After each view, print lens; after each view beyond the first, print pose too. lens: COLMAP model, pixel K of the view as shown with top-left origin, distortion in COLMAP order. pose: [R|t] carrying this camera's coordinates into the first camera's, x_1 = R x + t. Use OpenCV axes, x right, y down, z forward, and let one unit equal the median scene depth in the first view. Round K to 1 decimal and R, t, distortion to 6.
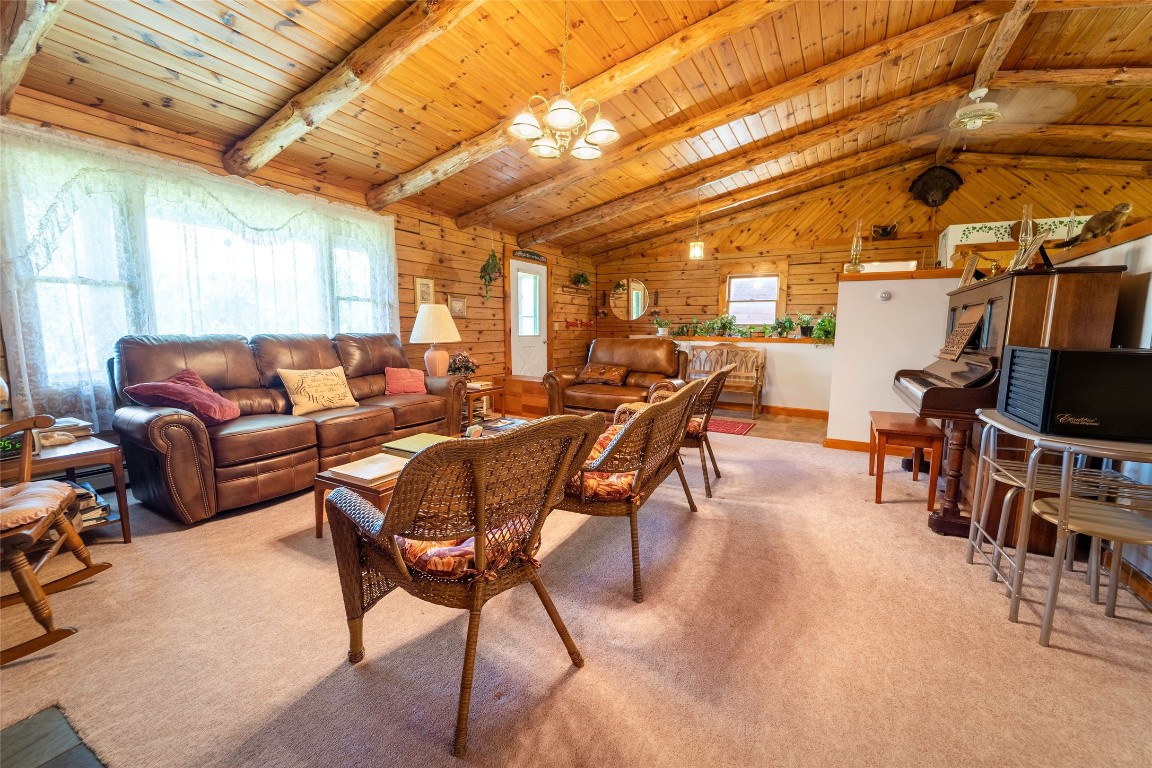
lens RADIAL K [[470.7, 0, 568.9], [0, 470.7, 383.0], [0, 0, 1]] dist [0.000109, -0.000629]
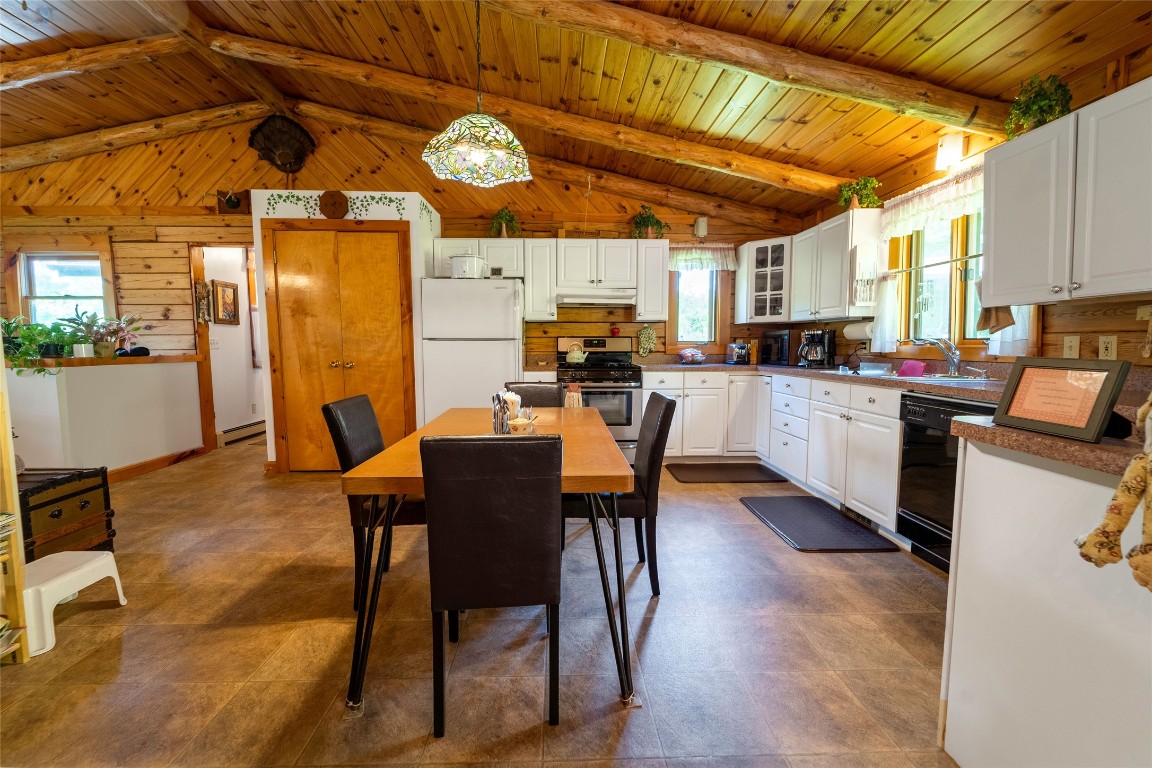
lens RADIAL K [[470.7, 0, 568.9], [0, 470.7, 383.0], [0, 0, 1]] dist [0.000109, -0.000629]
pose [[0.855682, -0.054355, 0.514640, 1.346875], [0.069821, 0.997502, -0.010737, -0.021944], [-0.512771, 0.045120, 0.857339, 0.299920]]
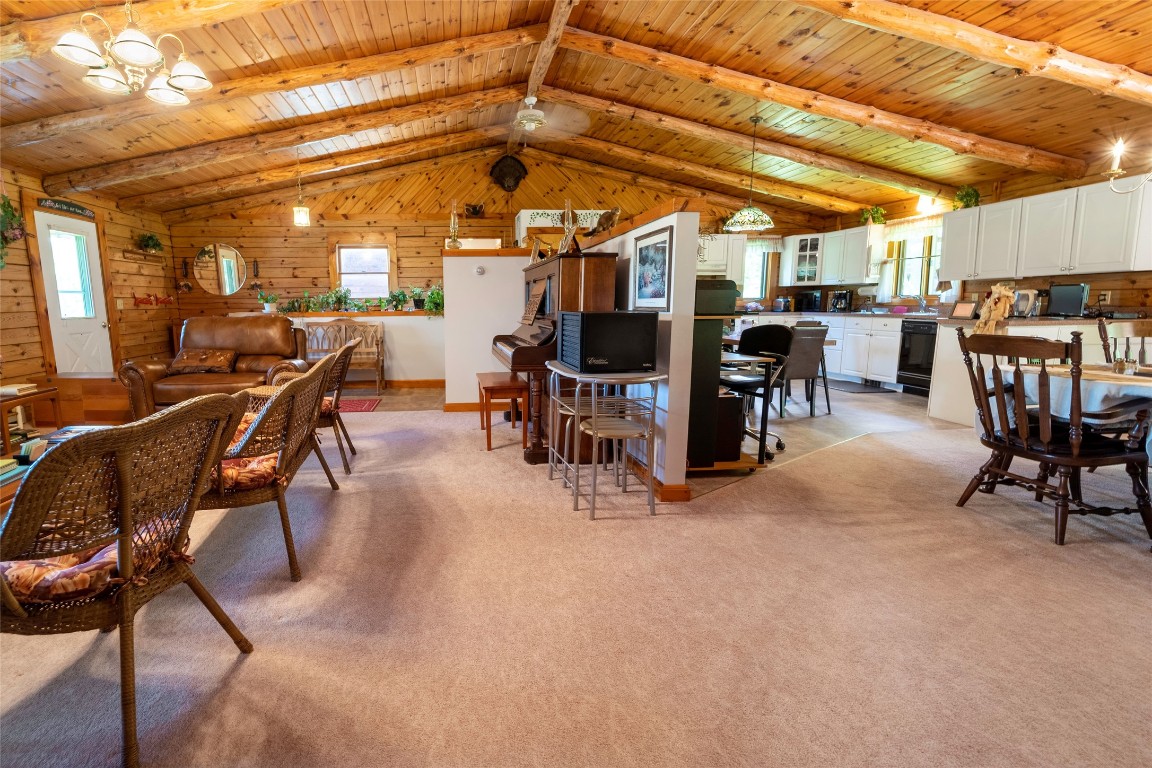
lens RADIAL K [[523.9, 0, 485.3], [0, 523.9, 384.8], [0, 0, 1]] dist [0.000811, -0.000352]
pose [[0.829286, -0.106042, 0.548671, -0.031744], [0.084357, 0.994335, 0.064674, 0.005877], [-0.552420, -0.007349, 0.833533, -0.051129]]
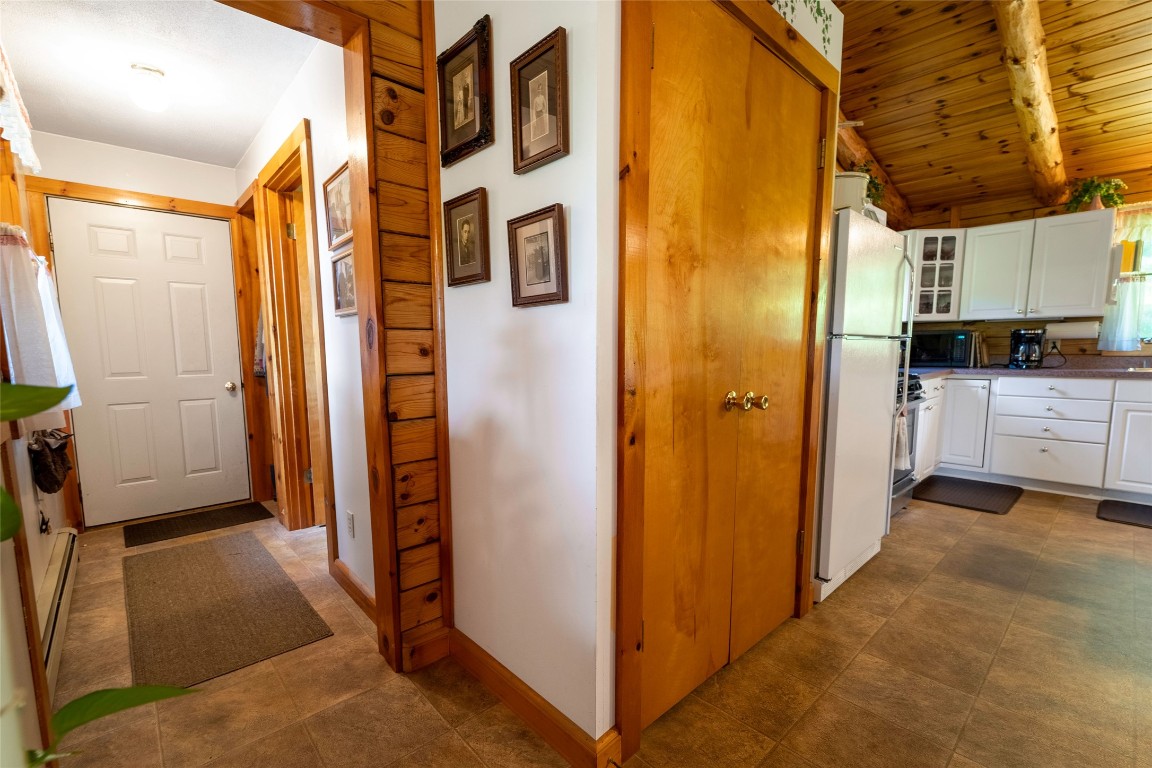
lens RADIAL K [[504.4, 0, 556.3], [0, 504.4, 404.1], [0, 0, 1]] dist [0.001360, 0.000070]
pose [[0.330592, -0.120390, 0.936064, 0.967941], [0.123027, 0.988865, 0.083731, -0.176230], [-0.935721, 0.087480, 0.341722, 1.561524]]
